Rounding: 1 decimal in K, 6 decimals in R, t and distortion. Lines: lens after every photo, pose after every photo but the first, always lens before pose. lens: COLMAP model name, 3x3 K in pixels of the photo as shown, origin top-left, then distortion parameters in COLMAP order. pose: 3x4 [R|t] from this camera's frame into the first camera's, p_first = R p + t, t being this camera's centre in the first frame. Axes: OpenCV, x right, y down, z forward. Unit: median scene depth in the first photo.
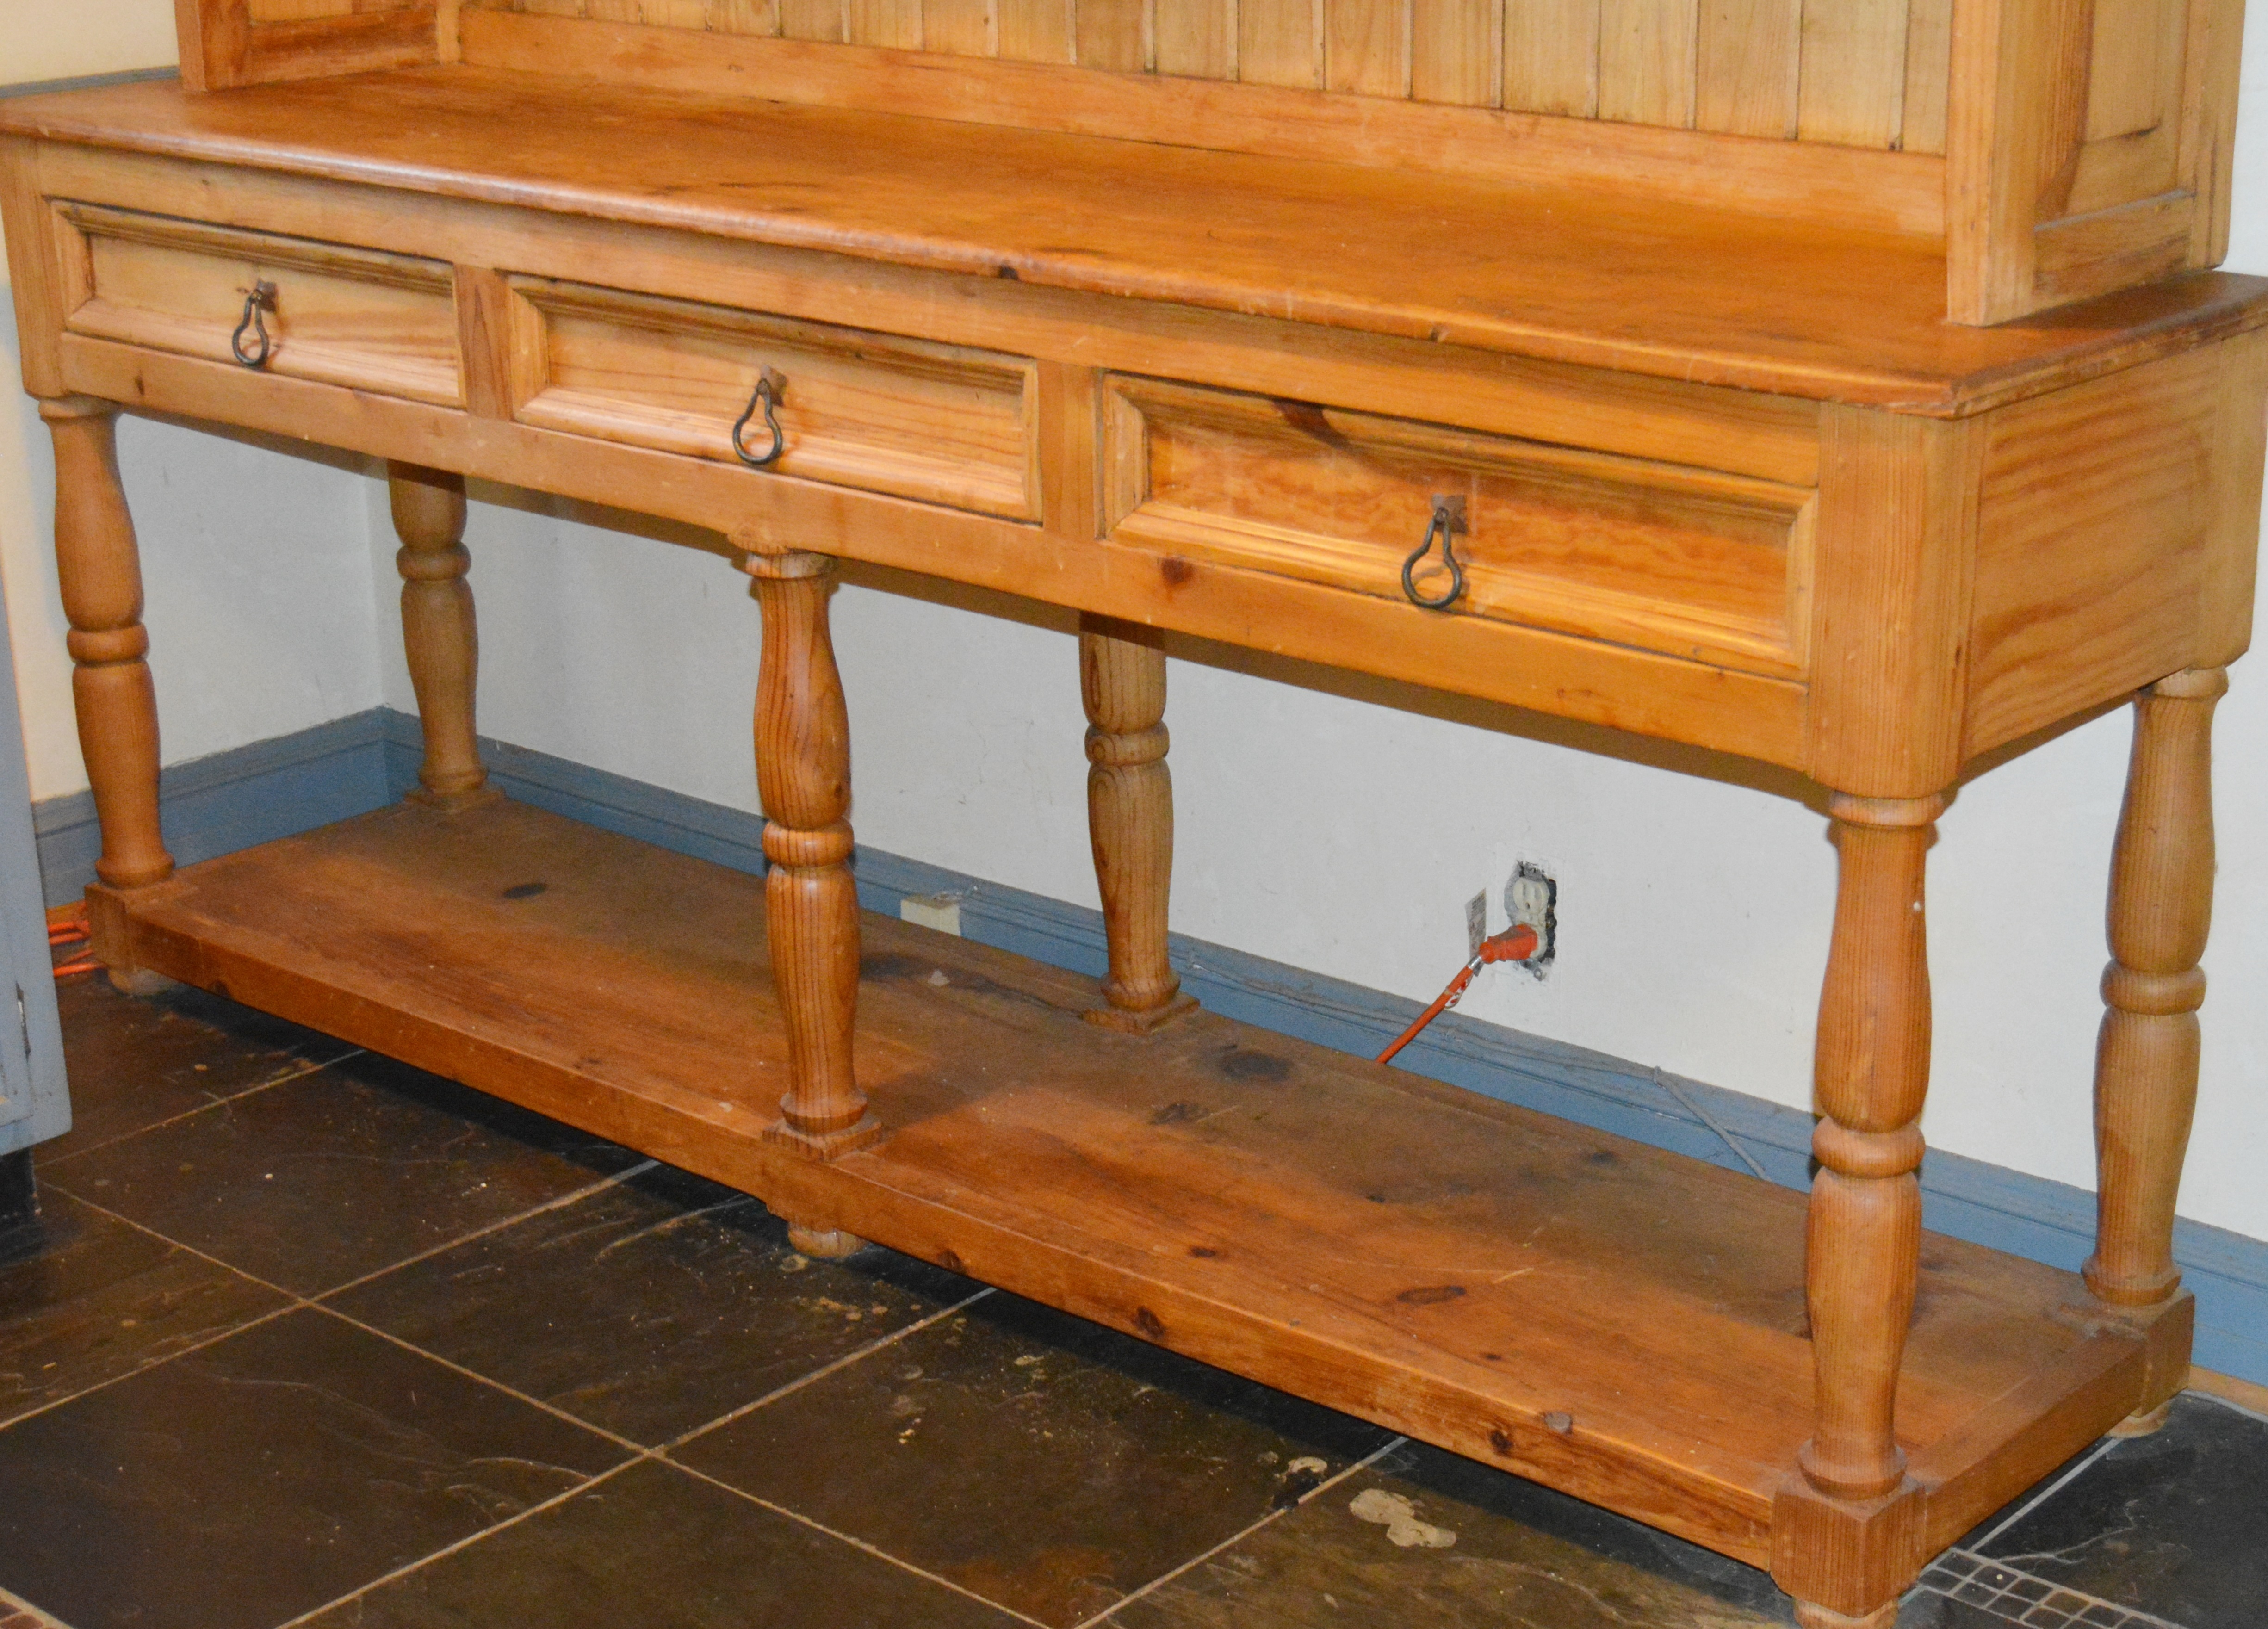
lens RADIAL K [[3775.2, 0, 1403.7], [0, 3775.2, 937.8], [0, 0, 1]] dist [-0.060506, 0.063966]
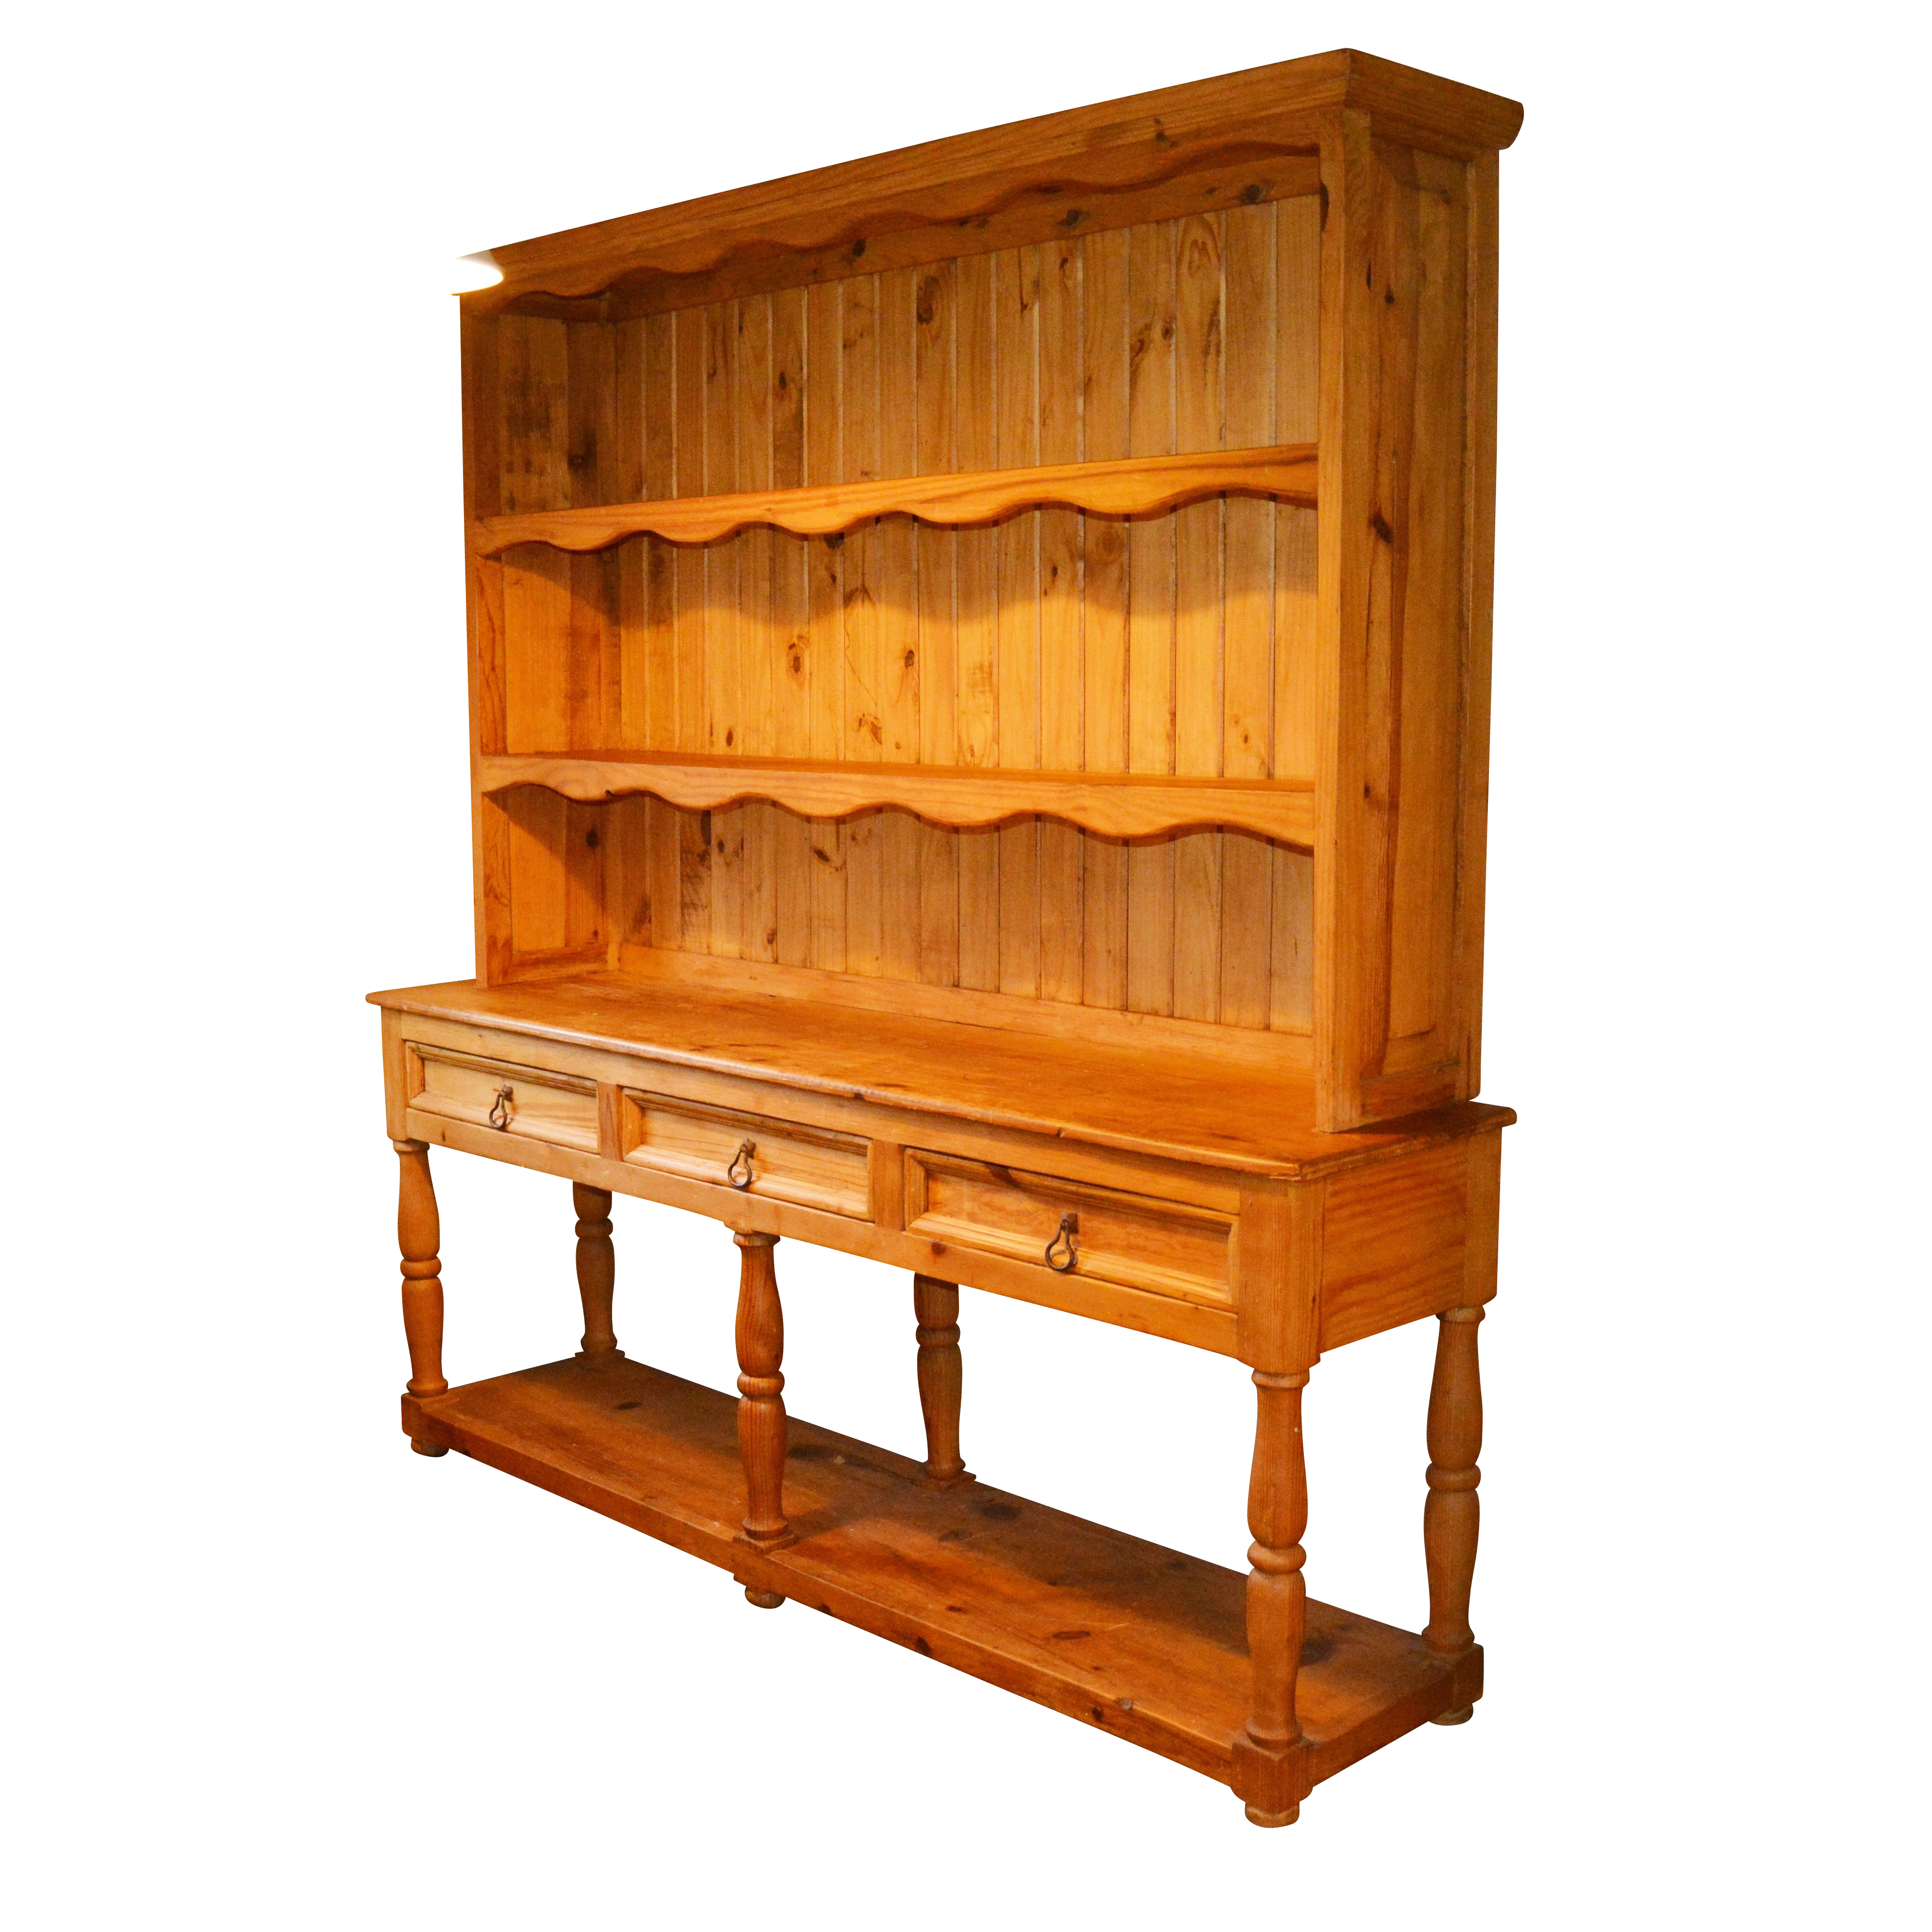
lens RADIAL K [[2309.7, 0, 995.9], [0, 2309.7, 980.9], [0, 0, 1]] dist [-0.085905, 0.031422]
pose [[0.994215, 0.004949, -0.107291, 0.087278], [-0.026337, 0.979673, -0.198863, 0.003555], [0.104126, 0.200538, 0.974137, -0.171368]]
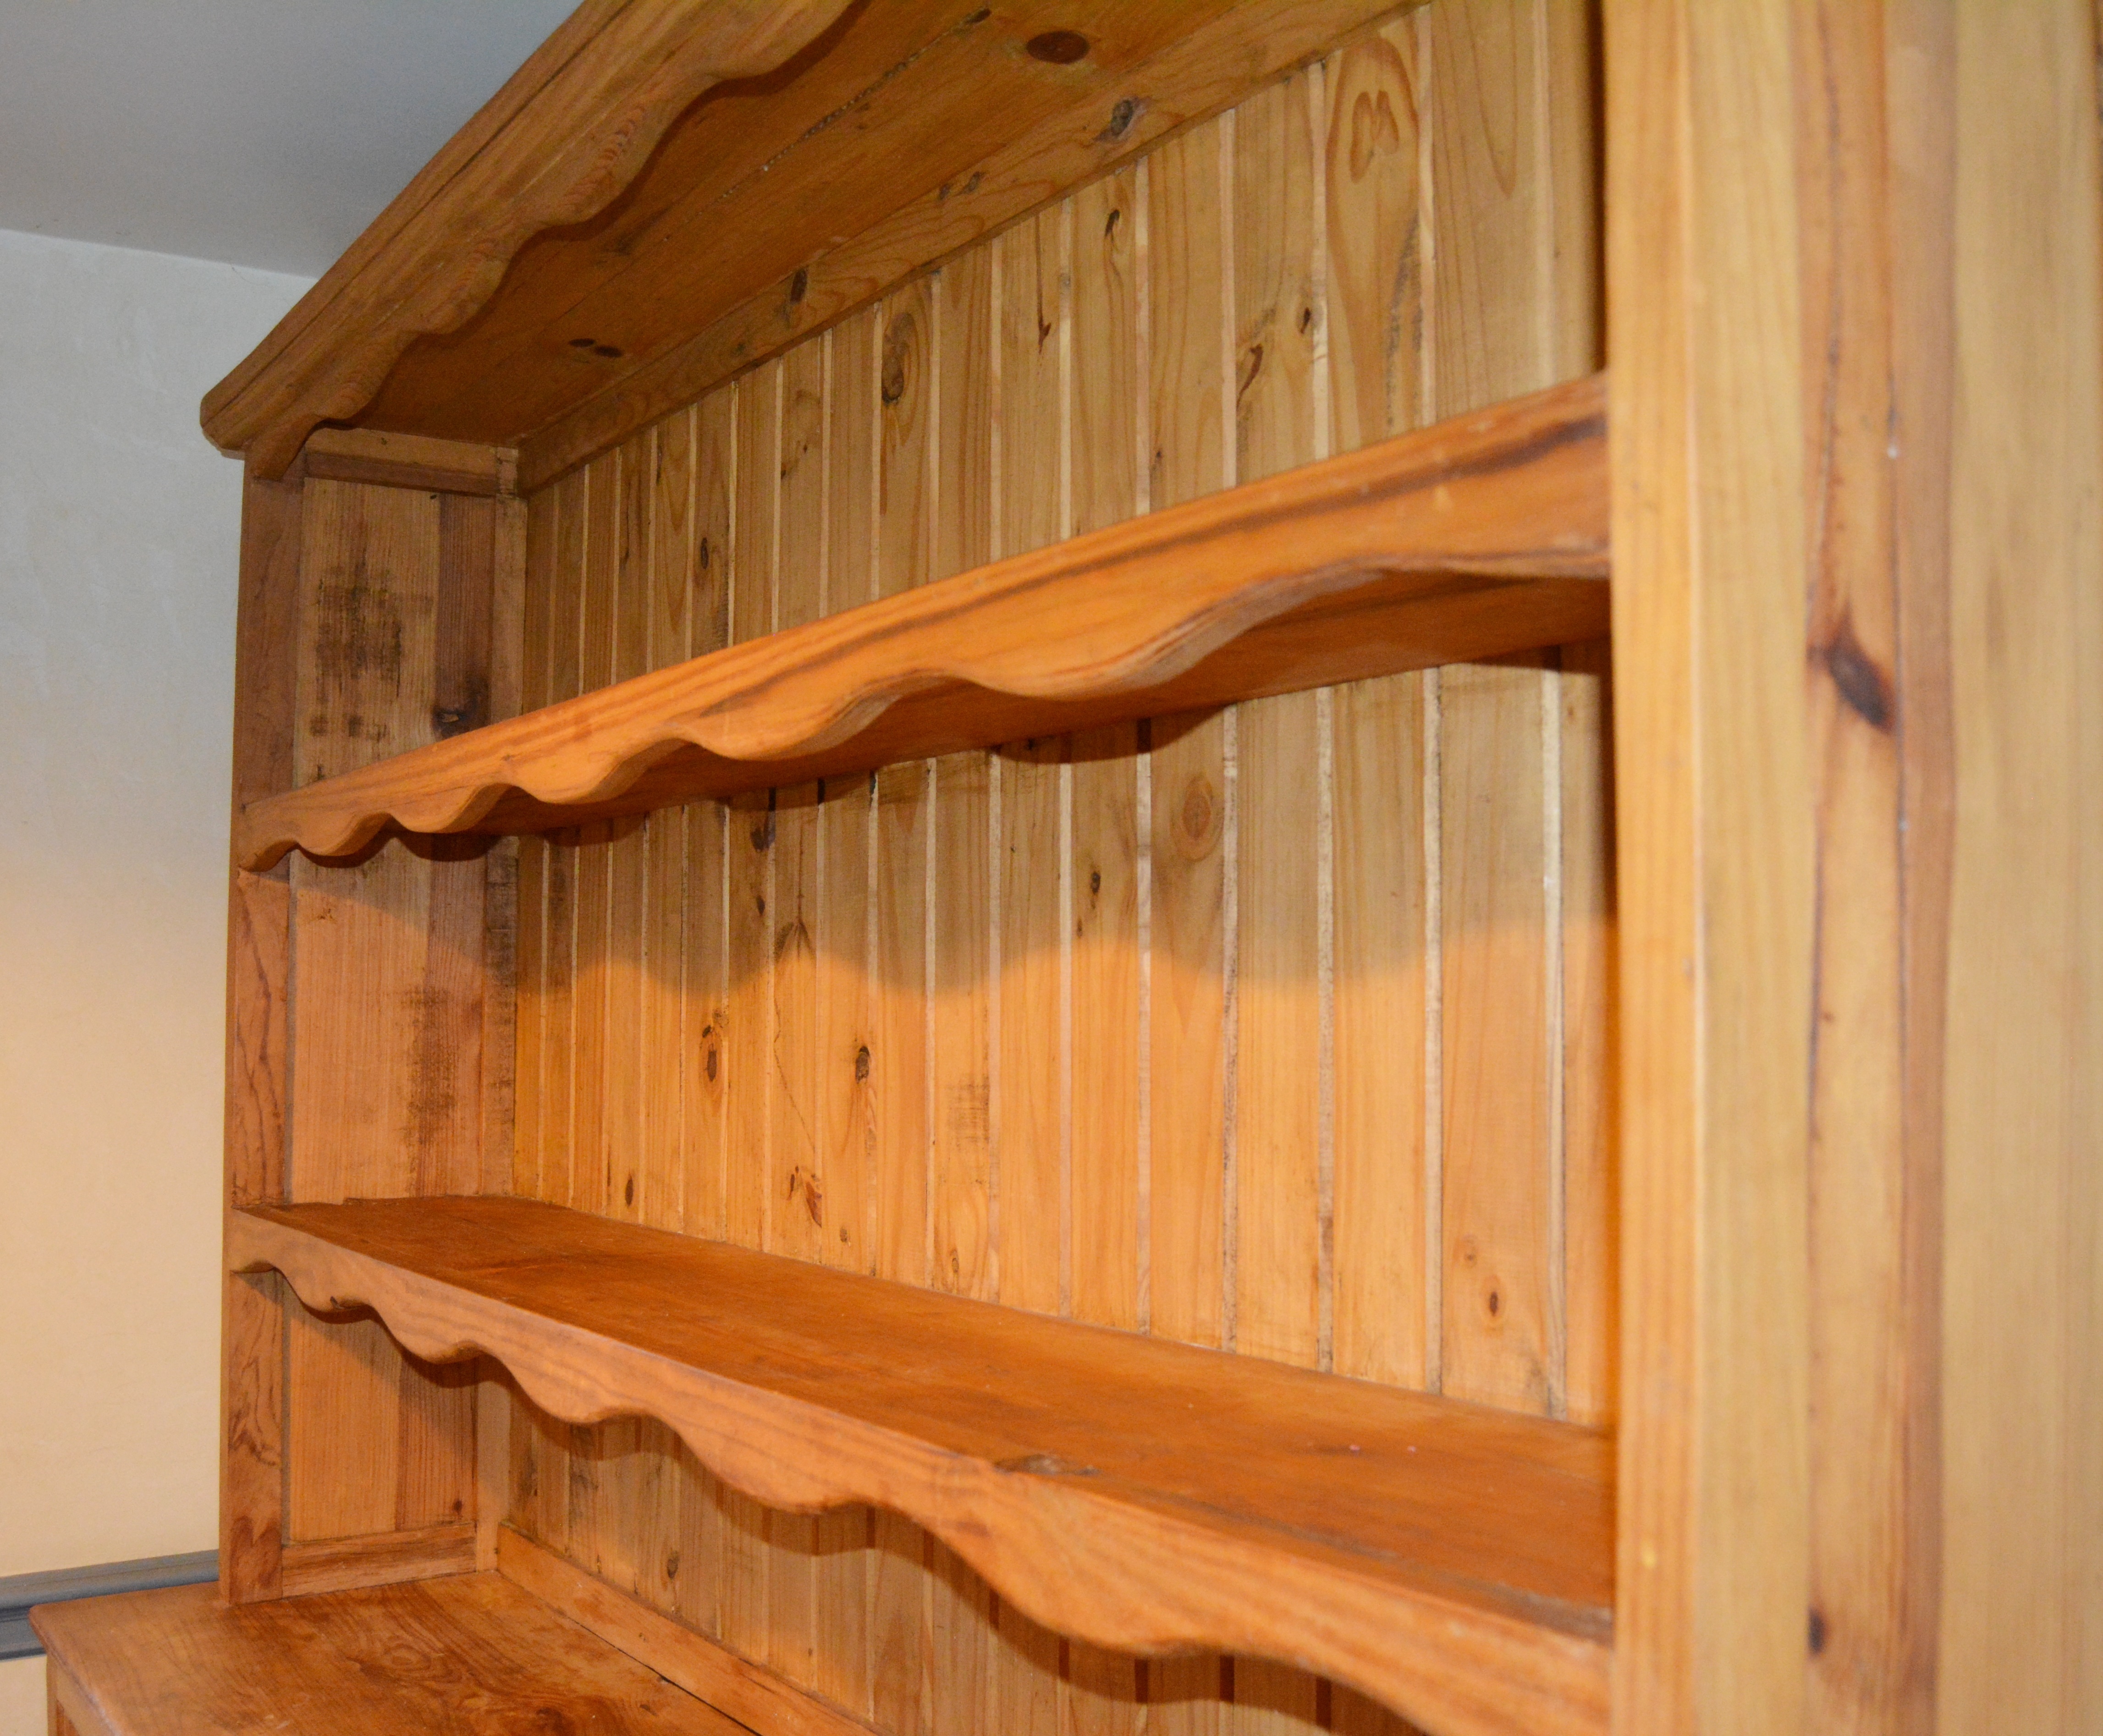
lens RADIAL K [[2152.7, 0, 1052.2], [0, 2152.7, 933.7], [0, 0, 1]] dist [-0.091120, 0.014137]
pose [[0.956039, -0.013458, -0.292929, 0.126195], [-0.095172, 0.930628, -0.353374, -0.254042], [0.277364, 0.365718, 0.888437, 0.510188]]
